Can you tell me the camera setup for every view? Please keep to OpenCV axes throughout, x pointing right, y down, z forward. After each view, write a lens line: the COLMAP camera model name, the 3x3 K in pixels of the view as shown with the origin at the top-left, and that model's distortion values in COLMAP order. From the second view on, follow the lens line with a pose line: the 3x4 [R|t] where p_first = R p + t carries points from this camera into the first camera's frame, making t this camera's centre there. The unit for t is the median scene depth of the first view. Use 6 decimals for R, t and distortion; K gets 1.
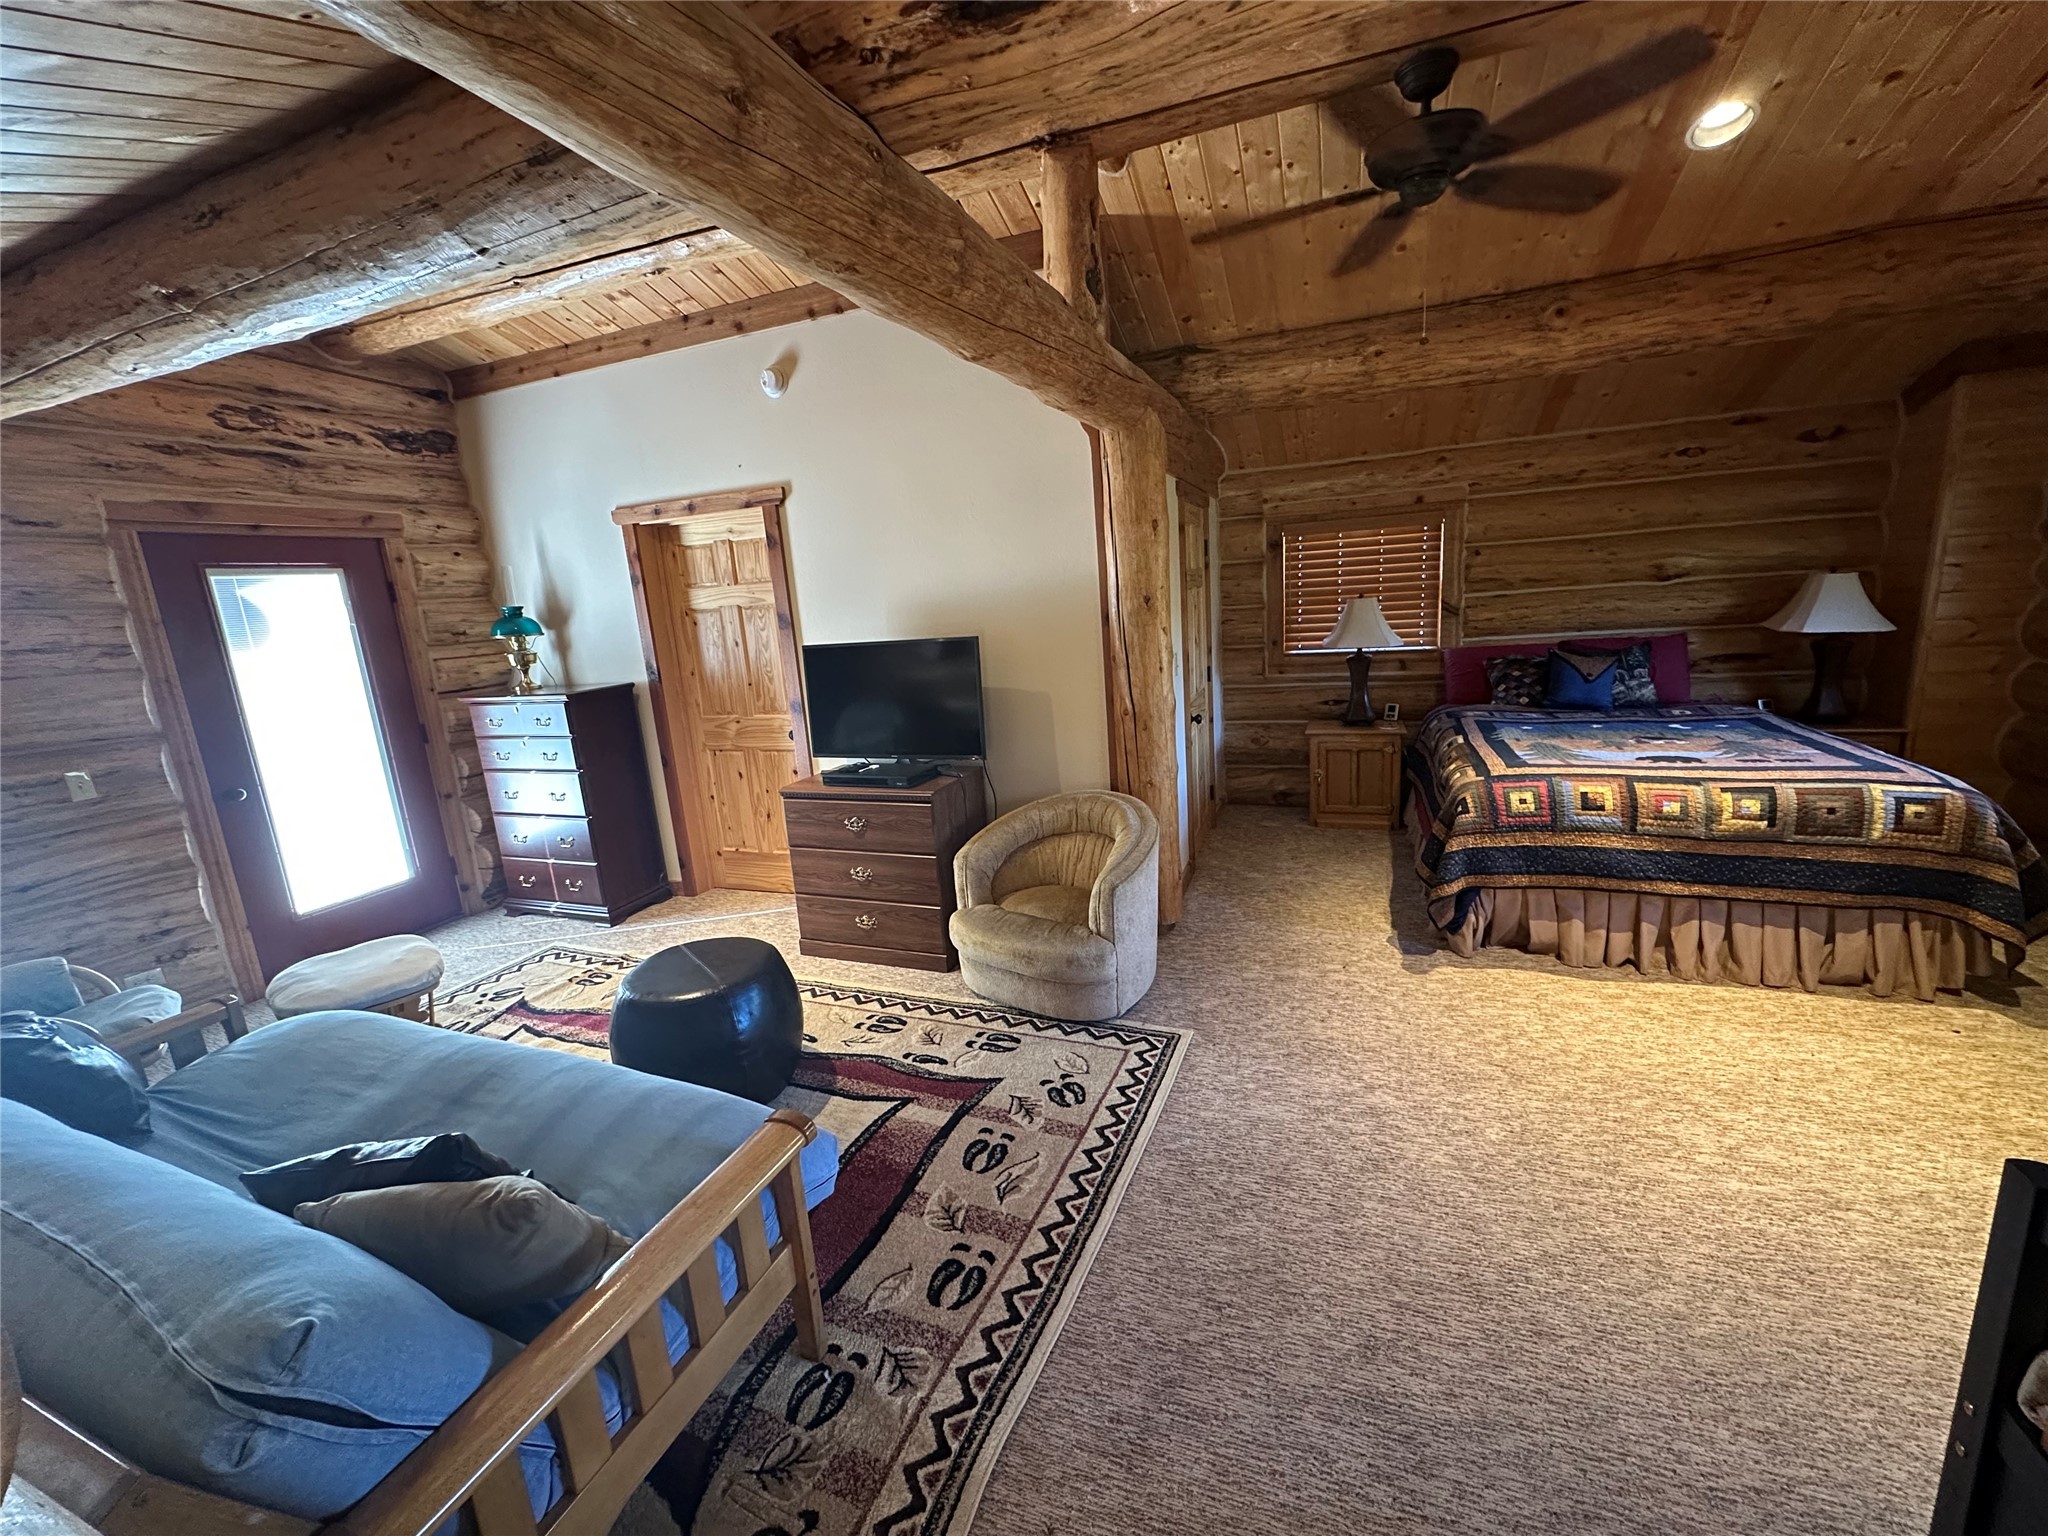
lens RADIAL K [[804.6, 0, 1029.2], [0, 804.6, 763.8], [0, 0, 1]] dist [-0.007469, 0.001284]
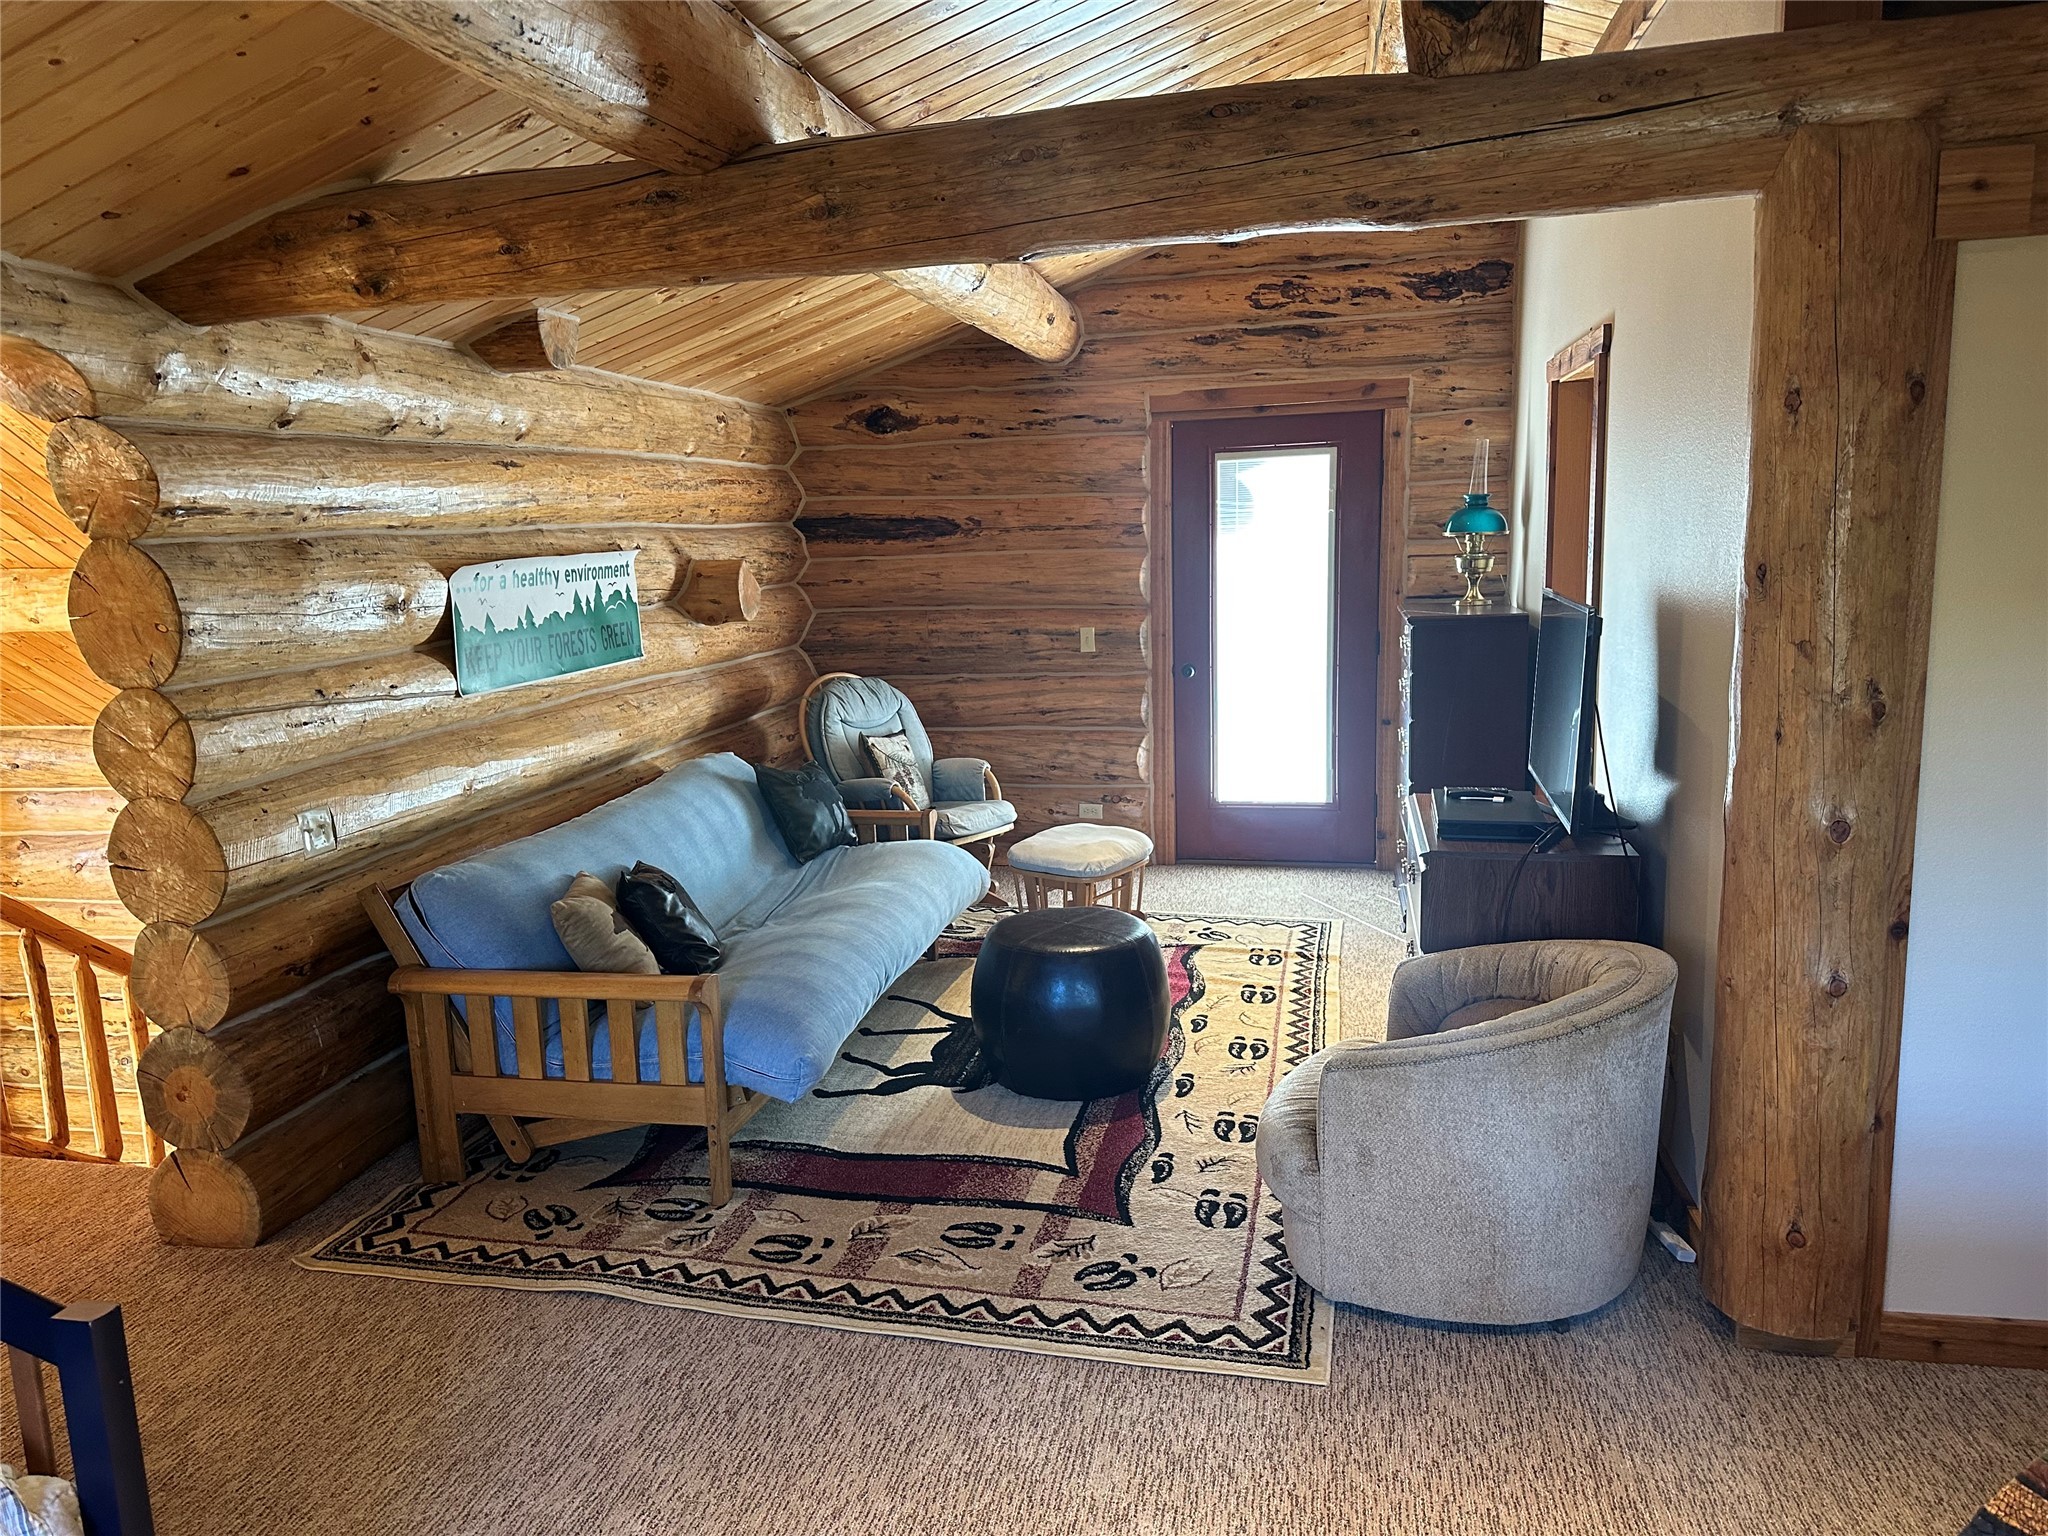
lens RADIAL K [[1414.2, 0, 1037.4], [0, 1414.2, 775.1], [0, 0, 1]] dist [0.063109, -0.075862]
pose [[0.175046, 0.232739, -0.956656, 0.874801], [-0.183044, 0.962412, 0.200647, -0.187428], [0.967396, 0.139987, 0.211067, 0.494282]]
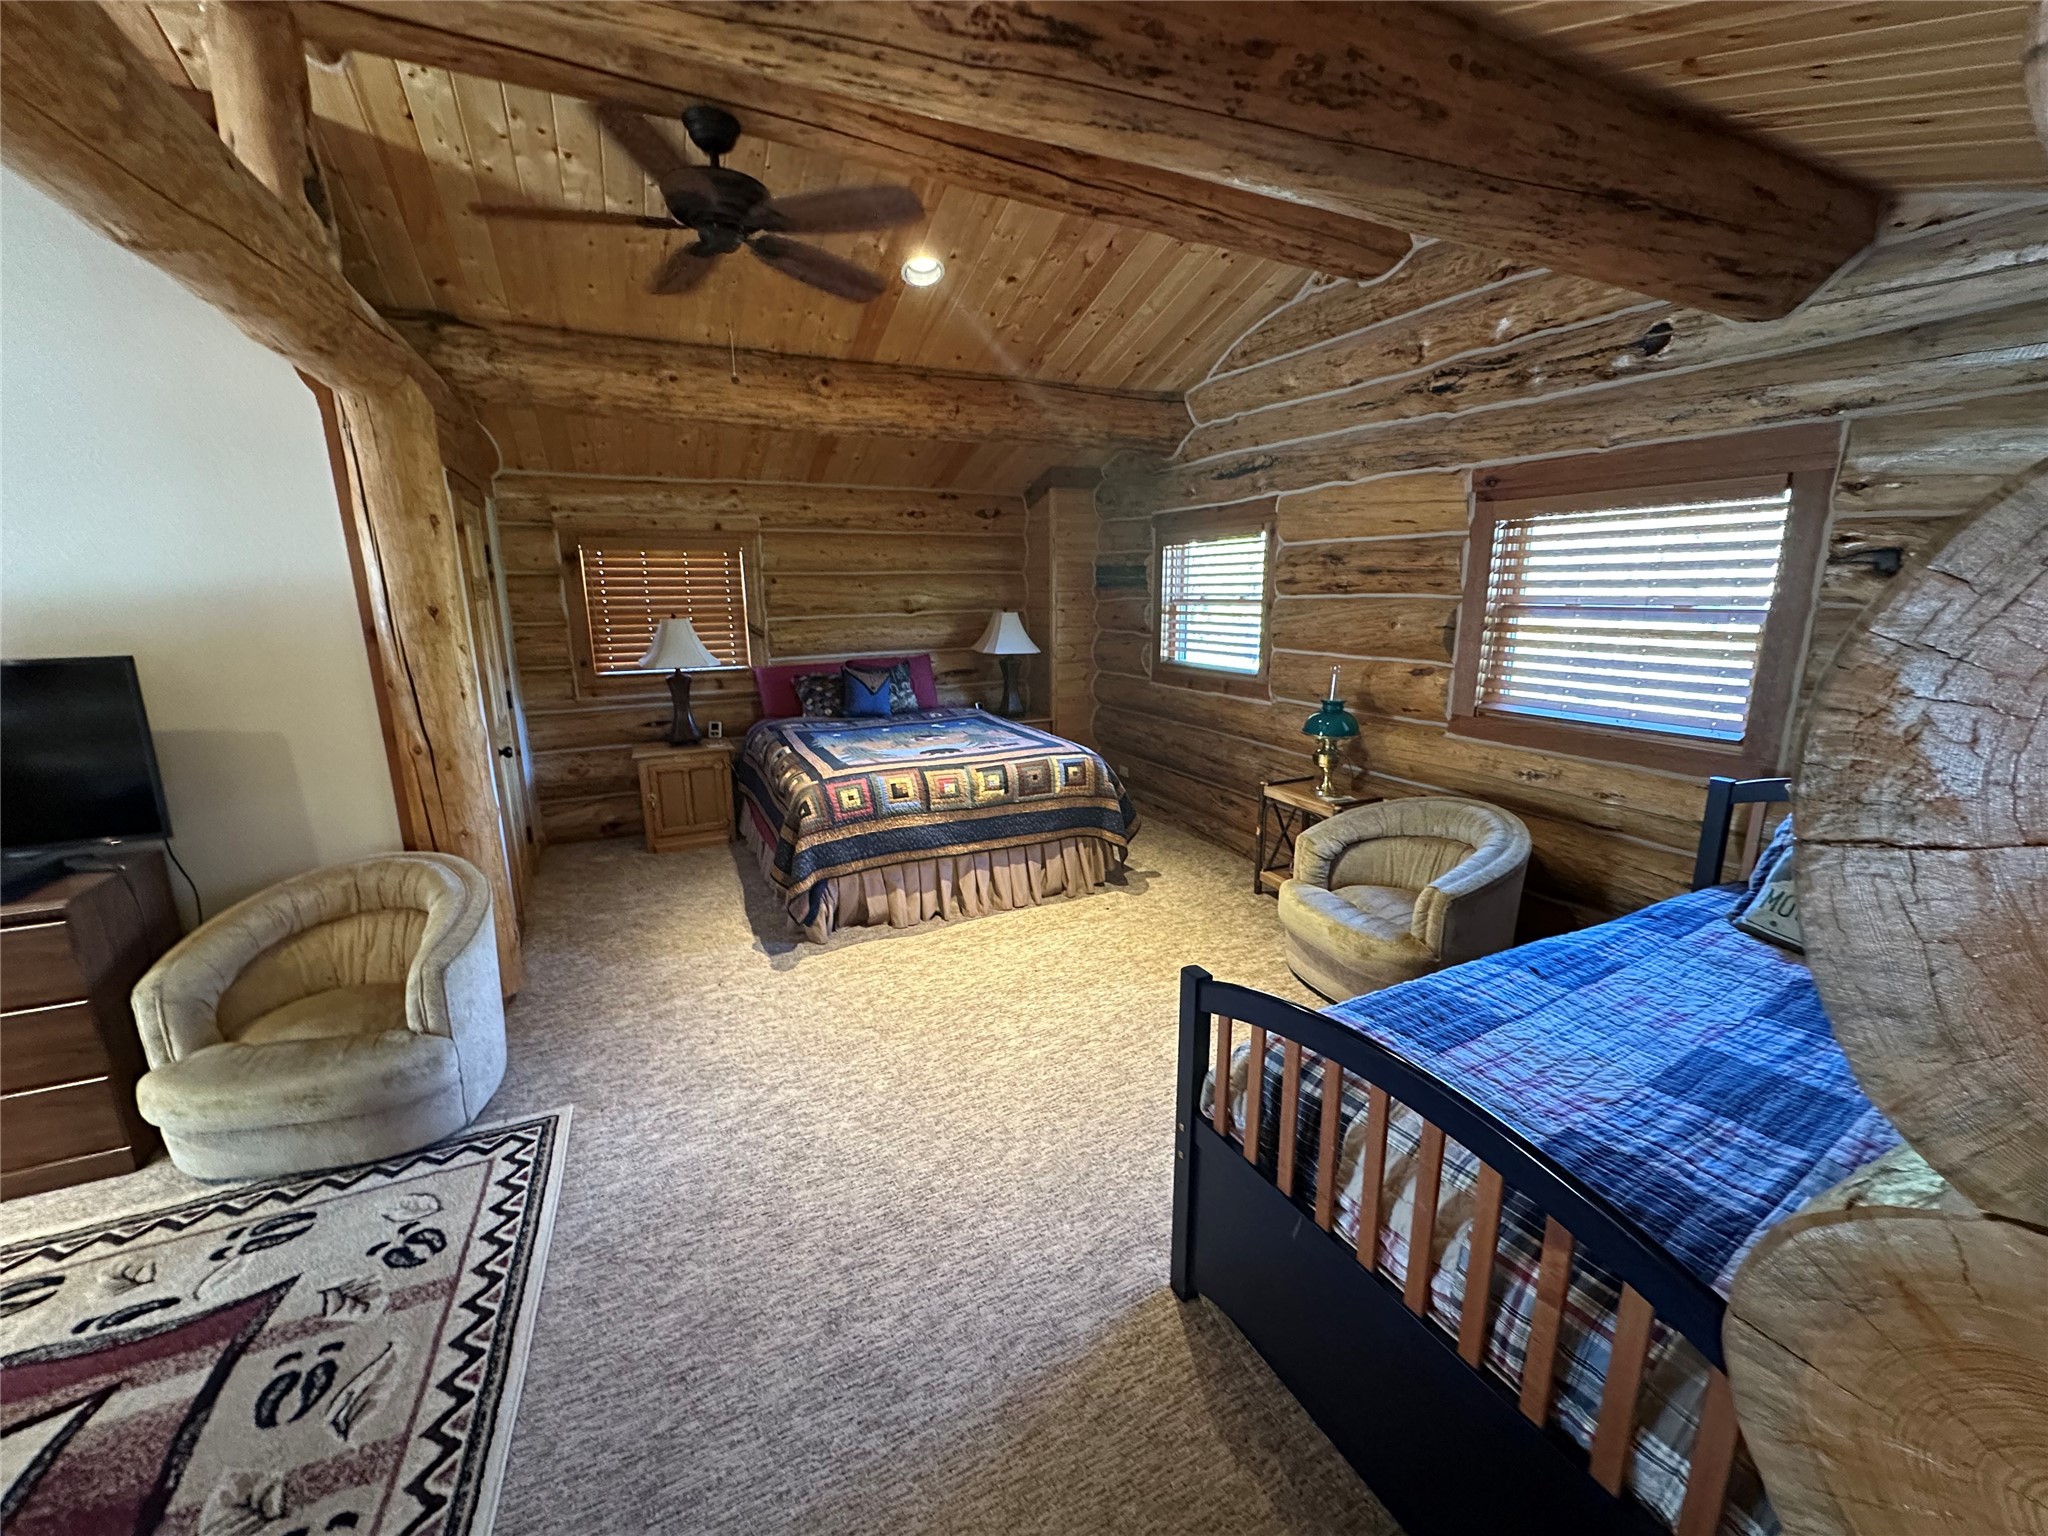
lens RADIAL K [[804.6, 0, 1017.1], [0, 804.6, 763.8], [0, 0, 1]] dist [-0.007469, 0.001284]
pose [[0.682969, -0.095758, 0.724144, -0.055159], [0.114109, 0.993185, 0.023714, -0.001991], [-0.721480, 0.066435, 0.689241, 0.020452]]
